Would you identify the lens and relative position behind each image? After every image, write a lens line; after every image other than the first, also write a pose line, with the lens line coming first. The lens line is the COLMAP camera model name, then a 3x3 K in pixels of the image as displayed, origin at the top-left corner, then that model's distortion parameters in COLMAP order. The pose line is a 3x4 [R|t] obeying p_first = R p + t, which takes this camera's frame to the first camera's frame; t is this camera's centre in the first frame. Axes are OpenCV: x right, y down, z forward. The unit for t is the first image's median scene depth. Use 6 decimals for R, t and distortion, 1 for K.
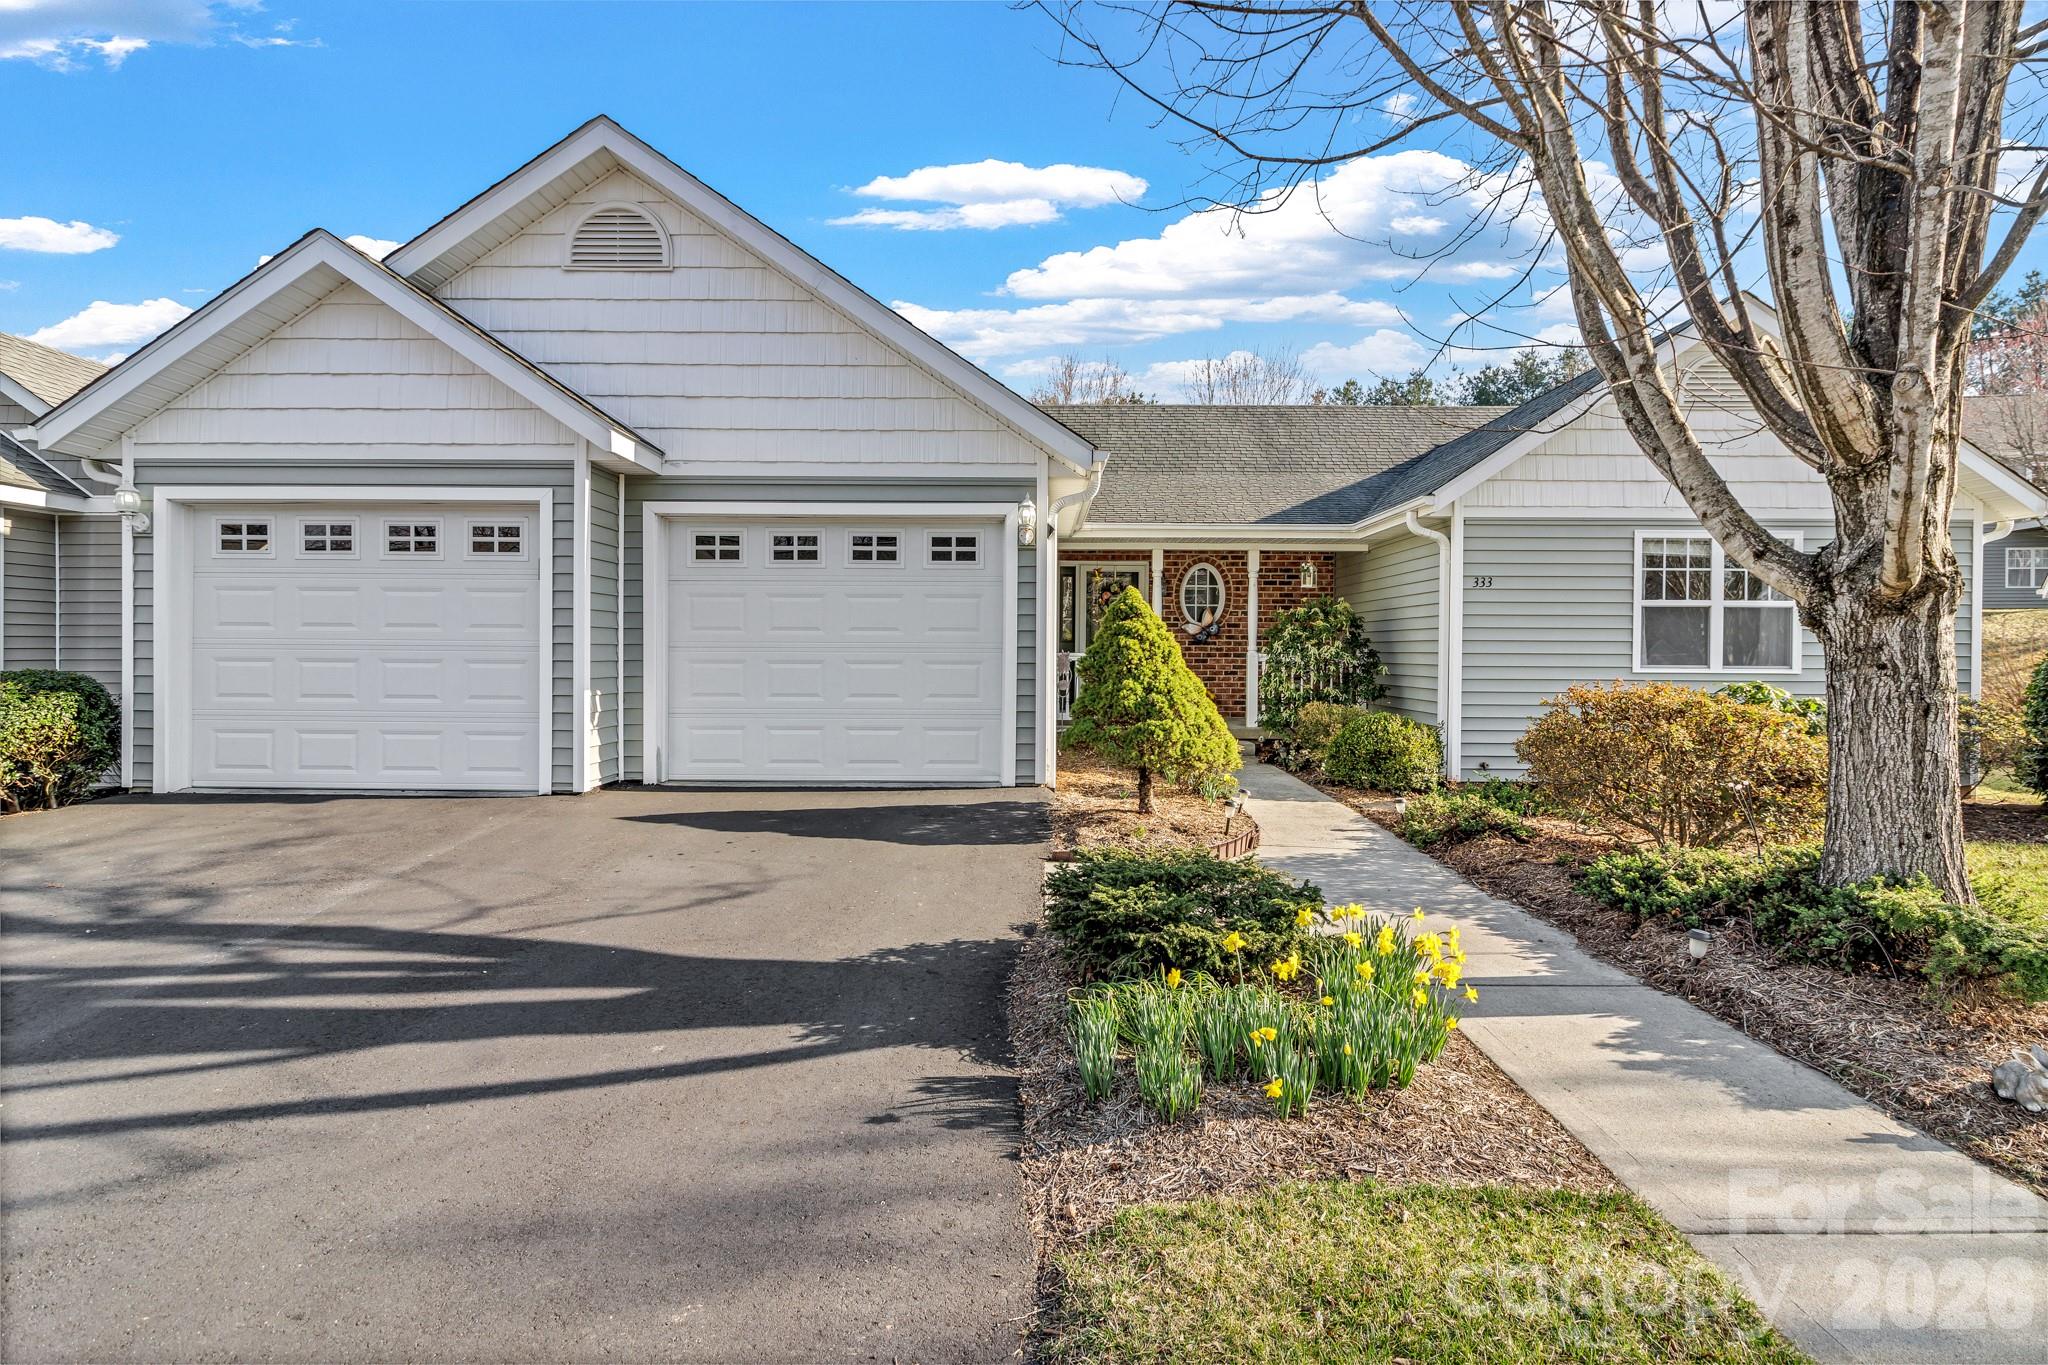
lens RADIAL K [[981.7, 0, 1023.4], [0, 981.7, 661.2], [0, 0, 1]] dist [-0.003151, 0.000072]
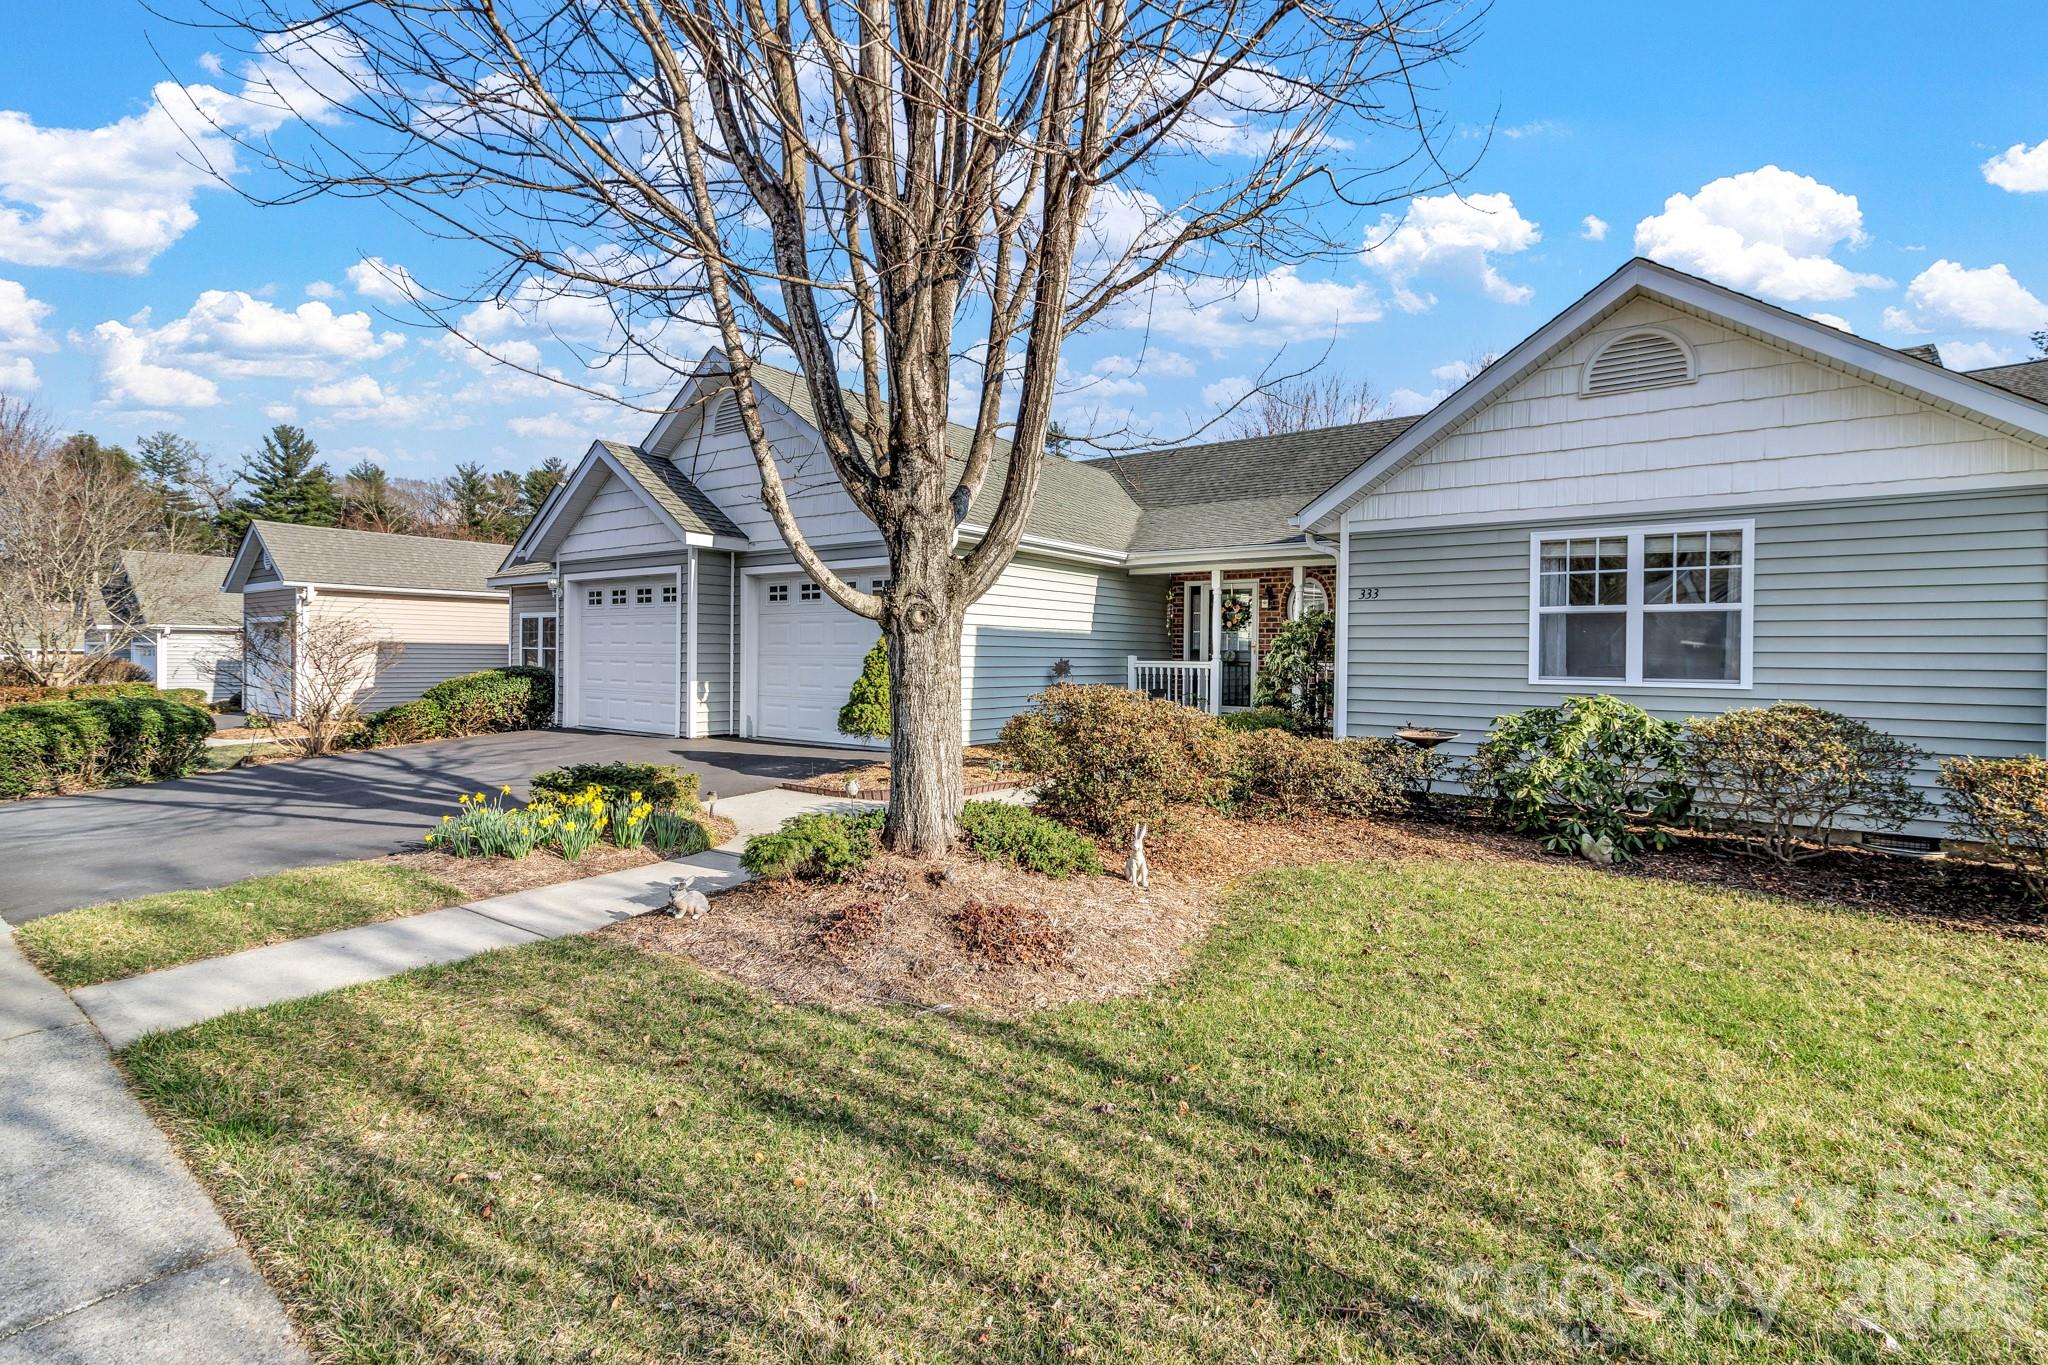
lens RADIAL K [[944.3, 0, 1025.3], [0, 944.3, 672.9], [0, 0, 1]] dist [0.004322, -0.000950]
pose [[0.814849, 0.012214, -0.579545, 0.671350], [-0.011013, 0.999924, 0.005589, 0.001006], [0.579569, 0.001828, 0.814921, -0.019442]]
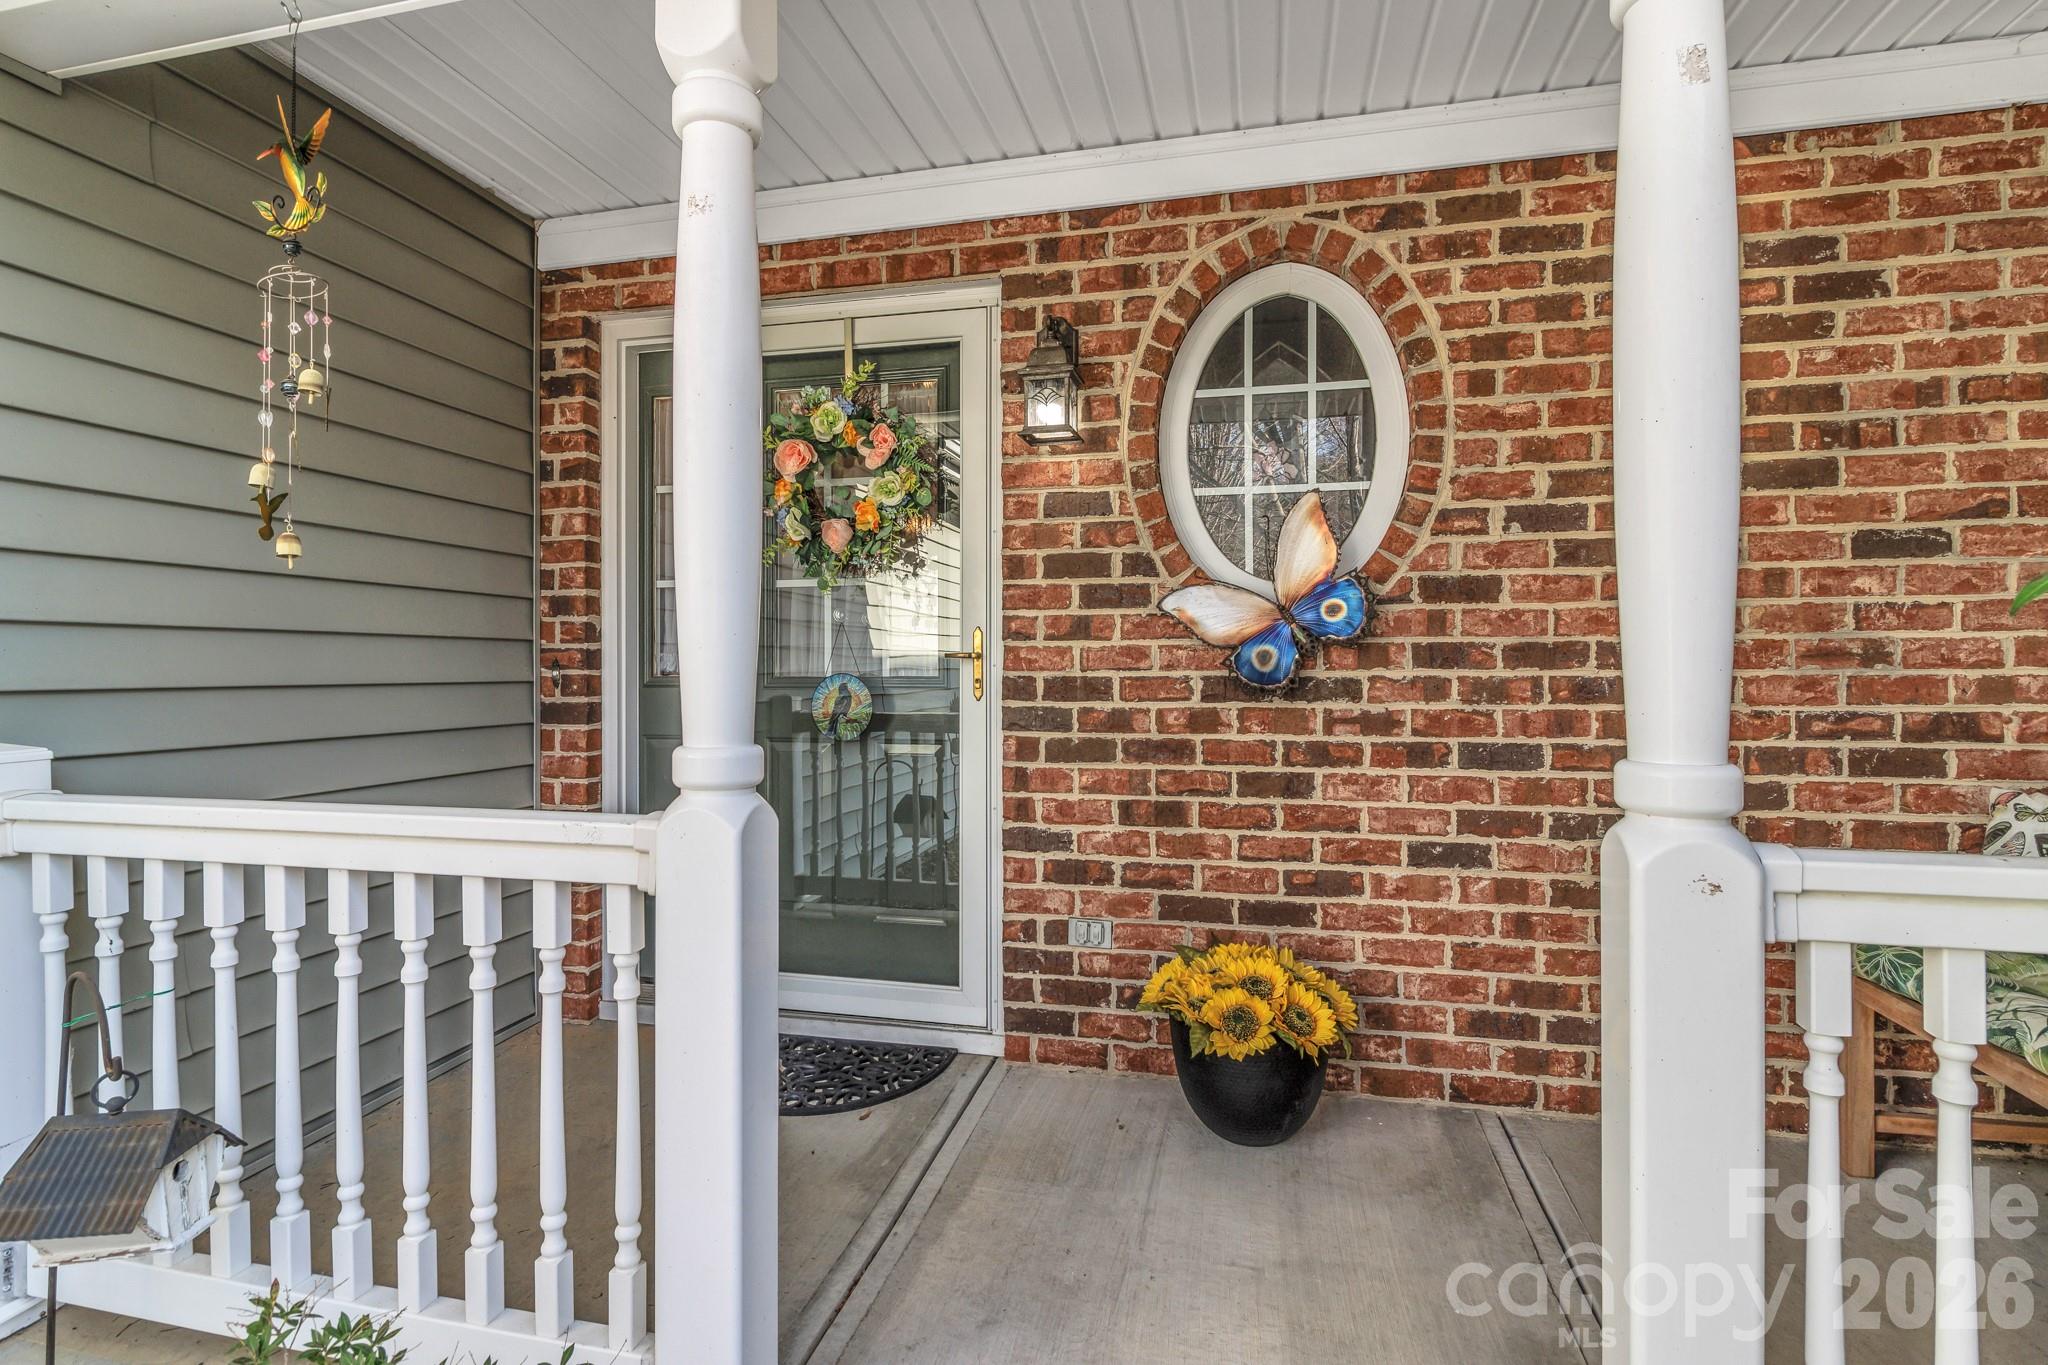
lens RADIAL K [[981.7, 0, 1030.0], [0, 981.7, 664.5], [0, 0, 1]] dist [-0.003151, 0.000072]
pose [[0.977344, -0.011369, -0.211350, 0.222031], [0.008755, 0.999873, -0.013299, -0.026406], [0.211475, 0.011147, 0.977320, 1.024632]]
